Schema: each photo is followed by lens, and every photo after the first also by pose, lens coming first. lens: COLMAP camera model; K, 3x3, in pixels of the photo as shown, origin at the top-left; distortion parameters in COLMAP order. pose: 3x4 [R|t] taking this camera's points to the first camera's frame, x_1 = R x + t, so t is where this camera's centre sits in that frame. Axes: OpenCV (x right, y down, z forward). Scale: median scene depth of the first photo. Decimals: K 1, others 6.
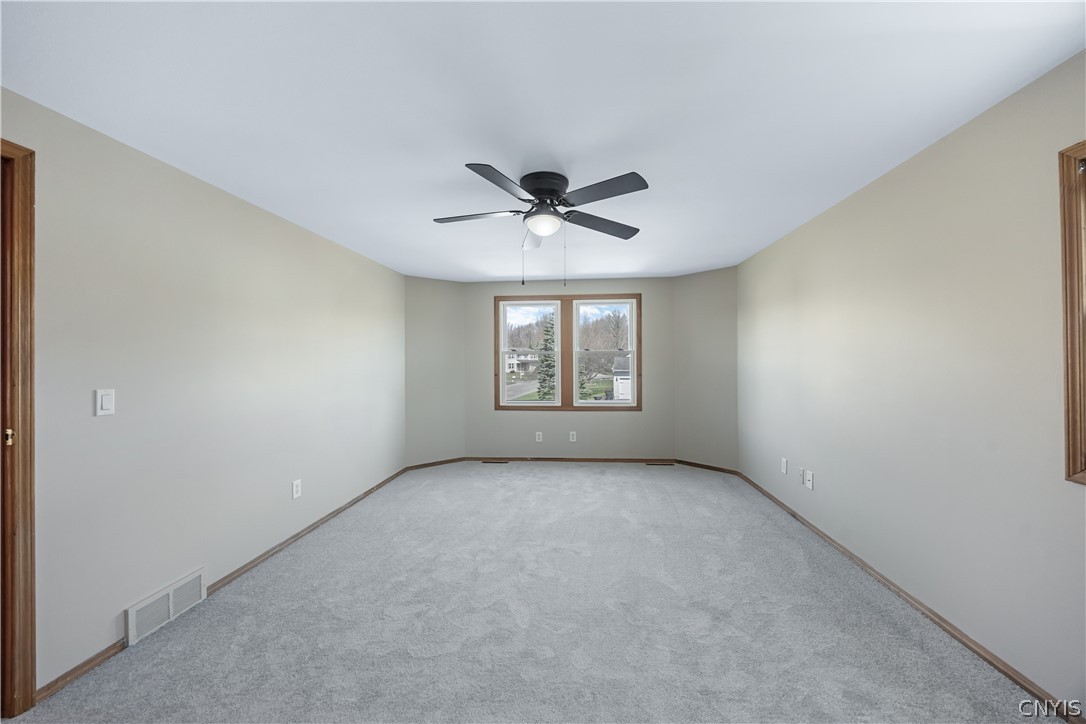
lens RADIAL K [[417.9, 0, 546.9], [0, 417.9, 359.8], [0, 0, 1]] dist [0.000357, -0.000030]
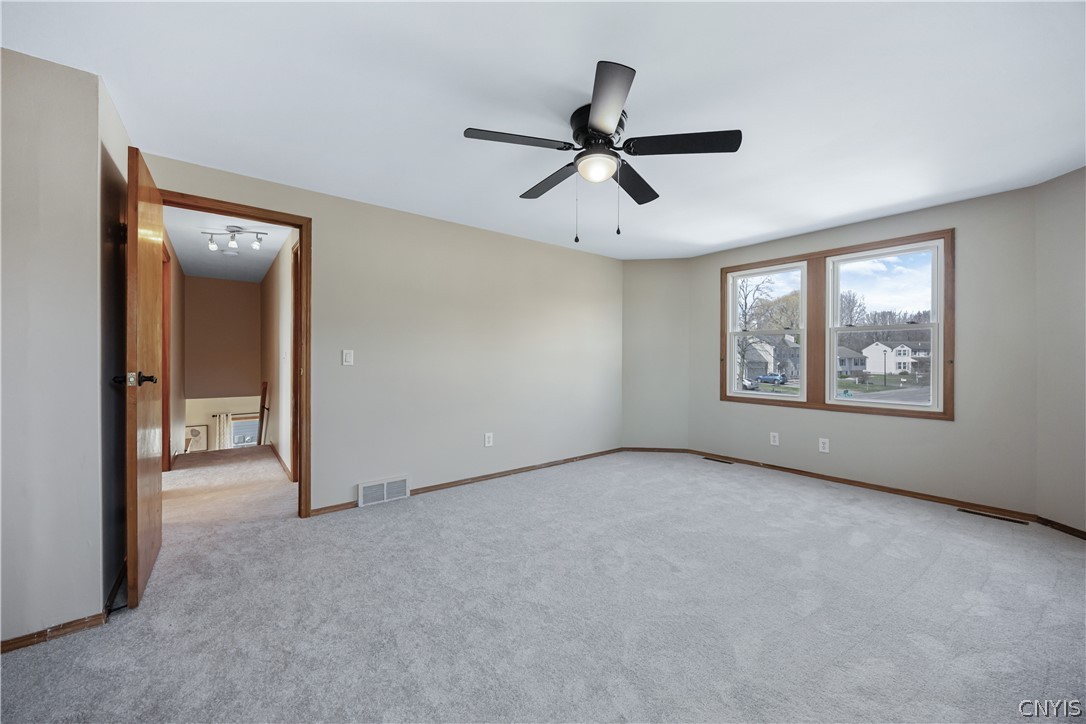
lens RADIAL K [[416.2, 0, 543.8], [0, 416.2, 357.7], [0, 0, 1]] dist [-0.007686, 0.000285]
pose [[0.685618, 0.008298, -0.727914, 0.338296], [-0.007183, 0.999963, 0.004634, 0.041949], [0.727926, 0.002052, 0.685653, 0.200879]]
